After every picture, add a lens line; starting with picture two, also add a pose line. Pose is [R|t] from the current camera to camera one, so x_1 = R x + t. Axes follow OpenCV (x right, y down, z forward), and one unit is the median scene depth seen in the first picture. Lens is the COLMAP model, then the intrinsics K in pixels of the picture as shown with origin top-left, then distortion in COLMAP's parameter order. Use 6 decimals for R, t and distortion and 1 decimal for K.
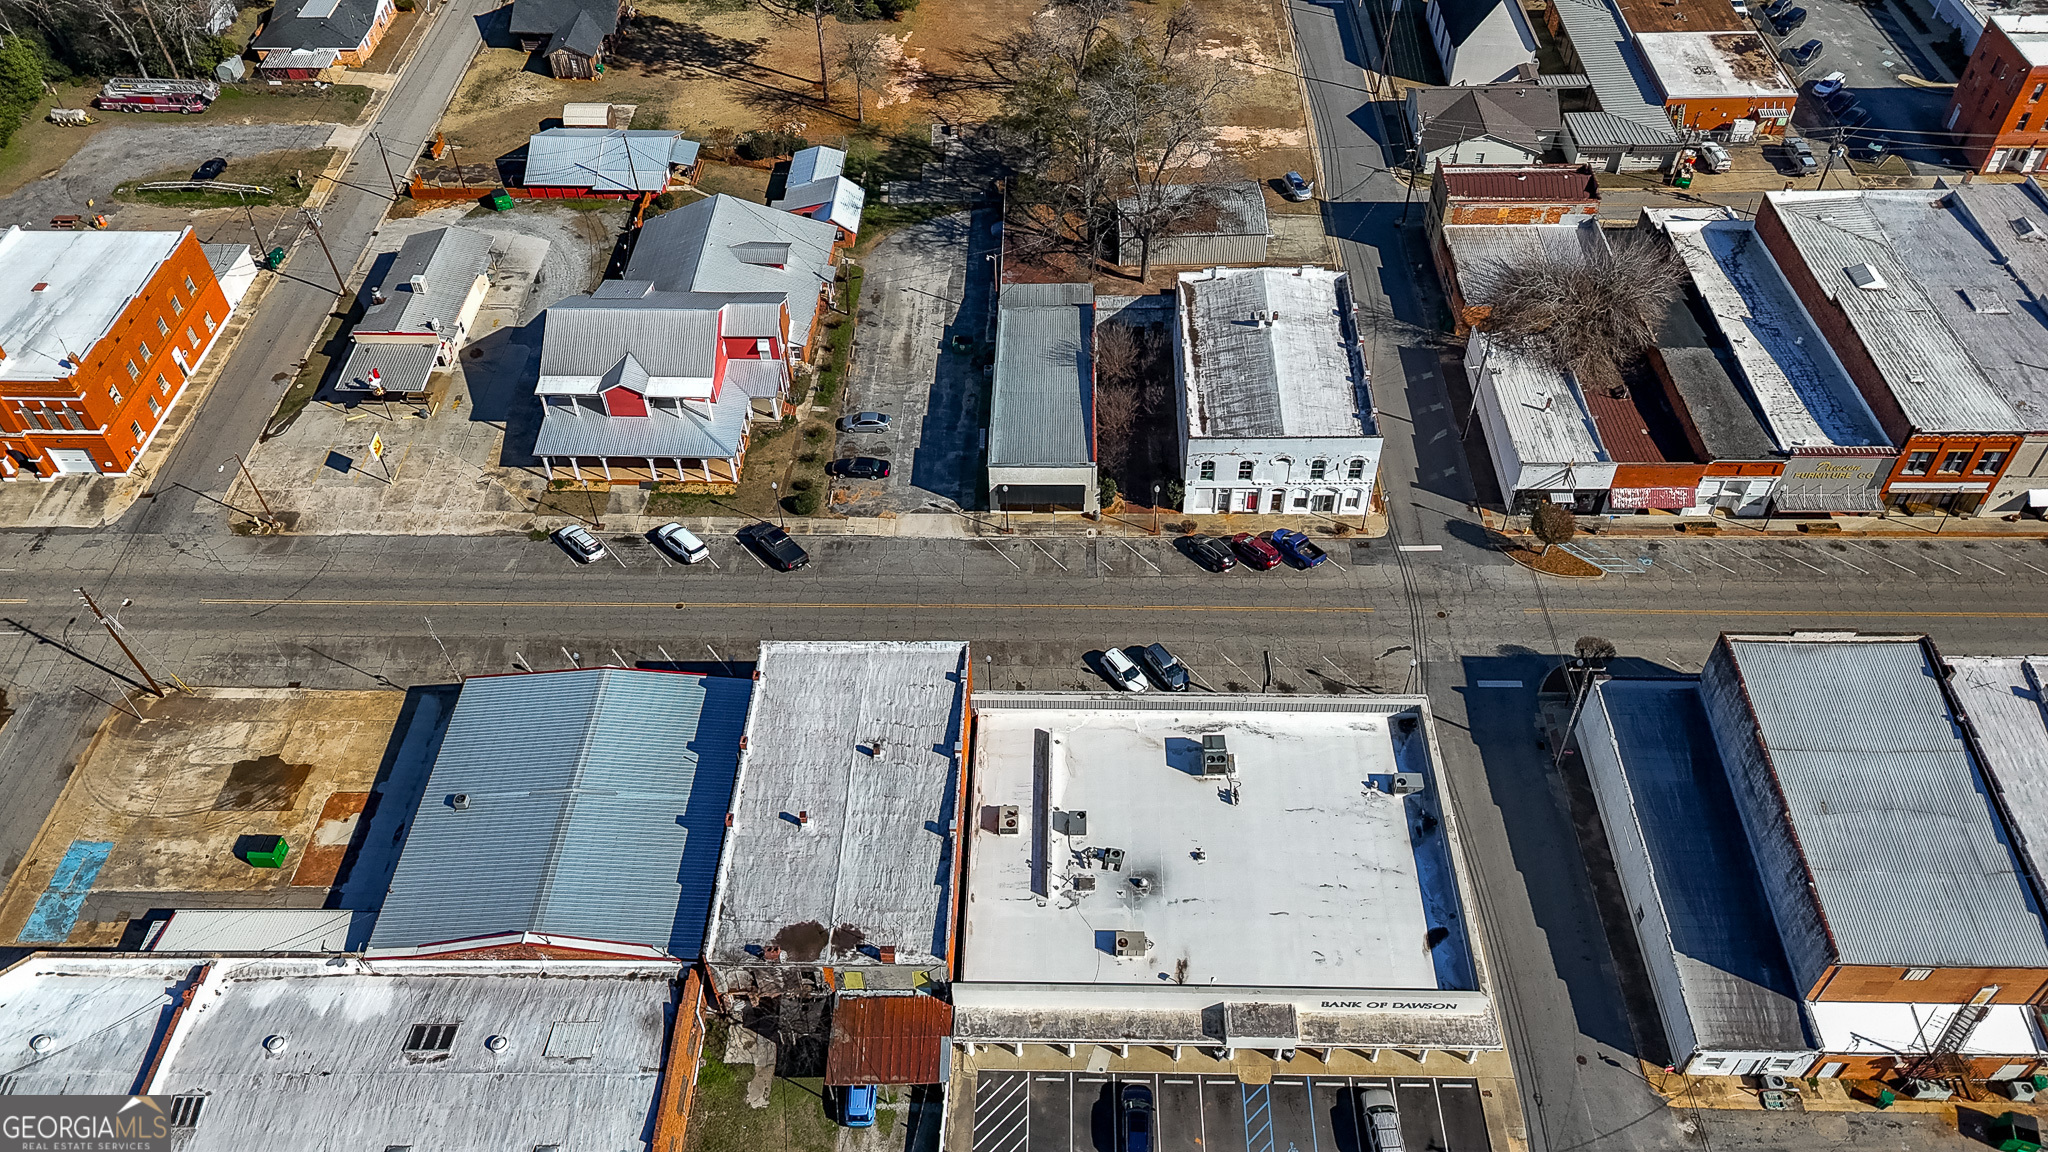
lens RADIAL K [[1498.3, 0, 1031.3], [0, 1498.3, 574.4], [0, 0, 1]] dist [0.147259, -0.224050]
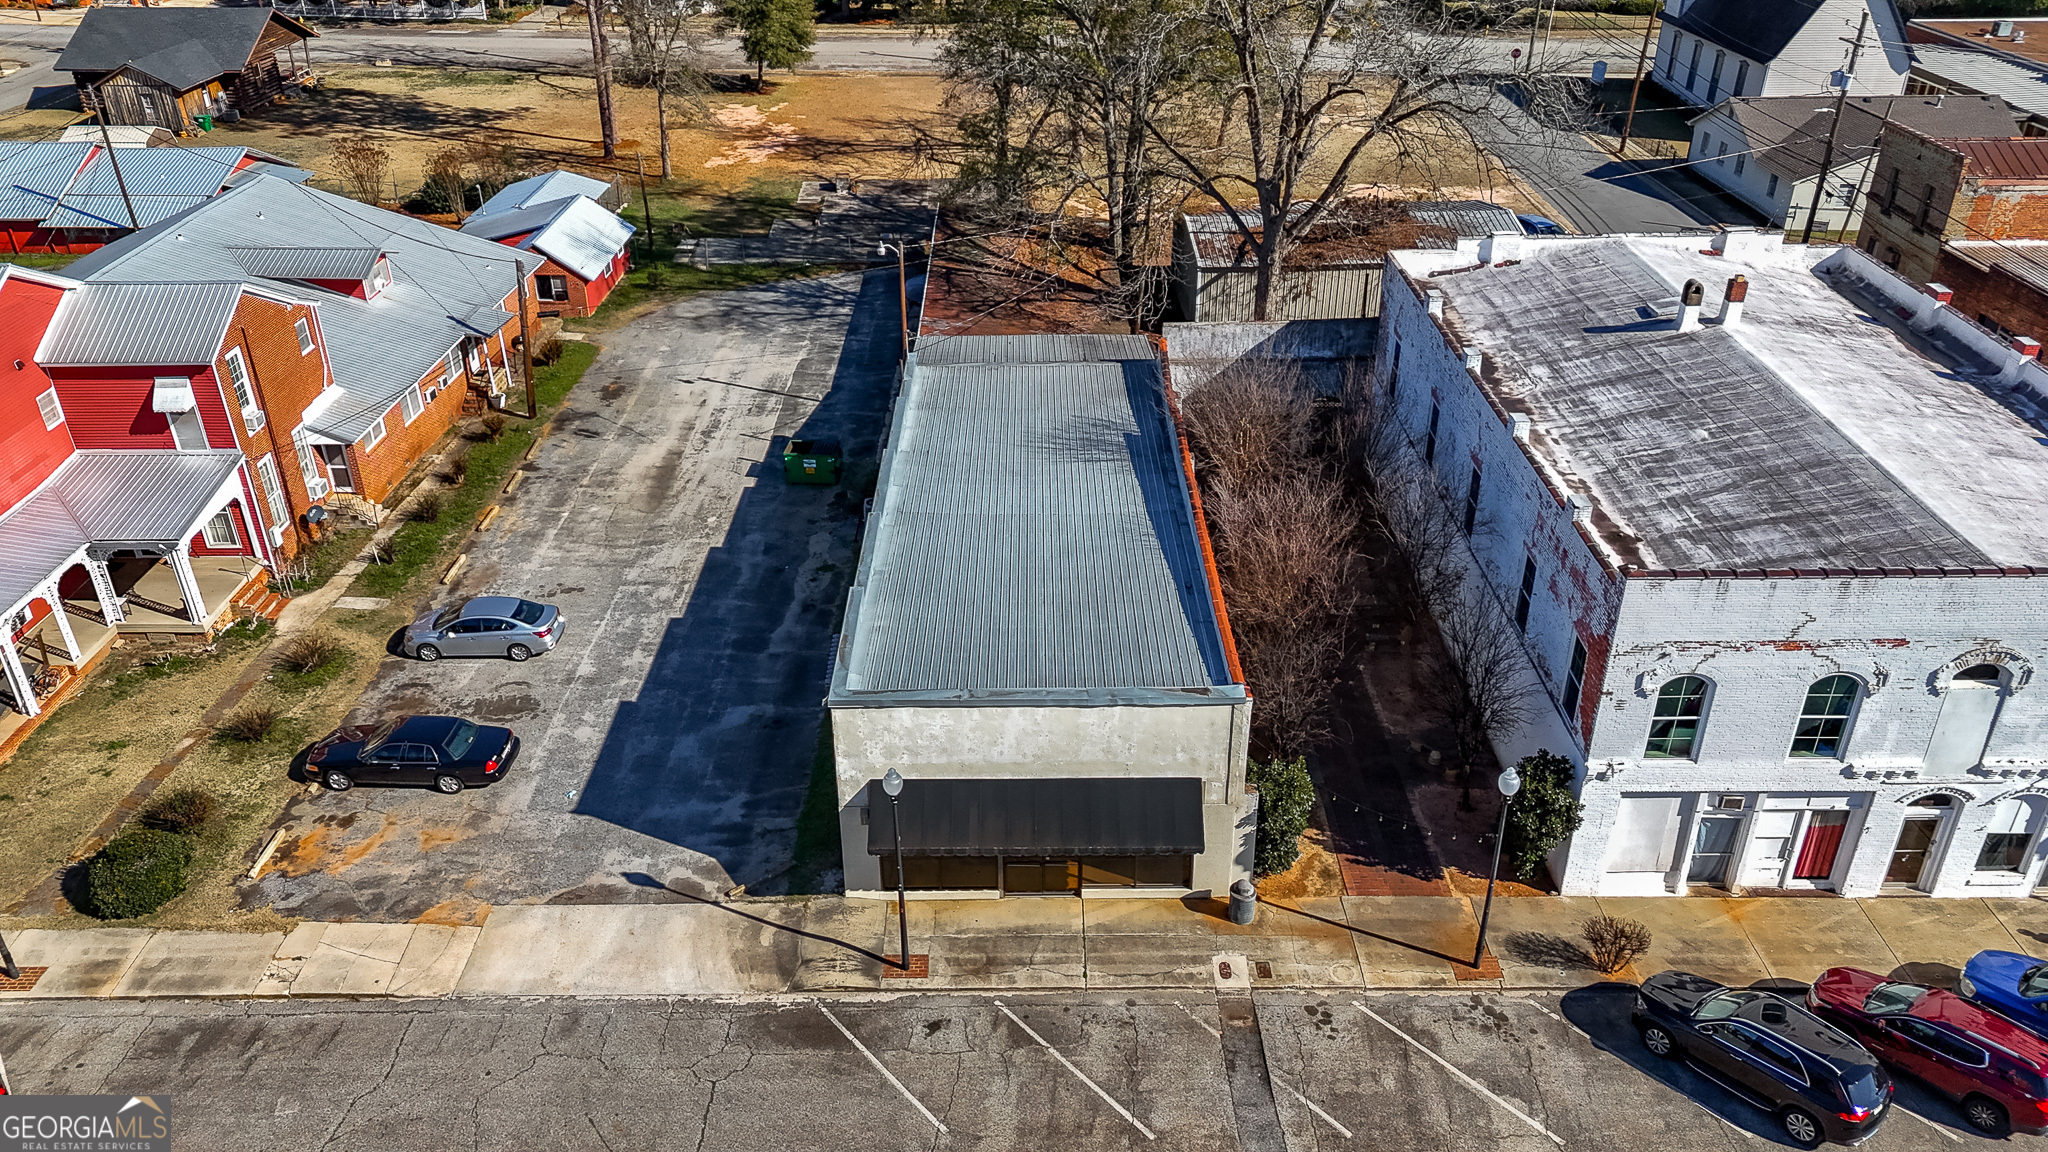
lens RADIAL K [[1497.3, 0, 1031.2], [0, 1497.3, 572.5], [0, 0, 1]] dist [0.084918, -0.076247]
pose [[0.999641, -0.003254, 0.026613, -0.000880], [0.010980, 0.955234, -0.295646, -0.016481], [-0.024459, 0.295832, 0.954927, 0.721818]]
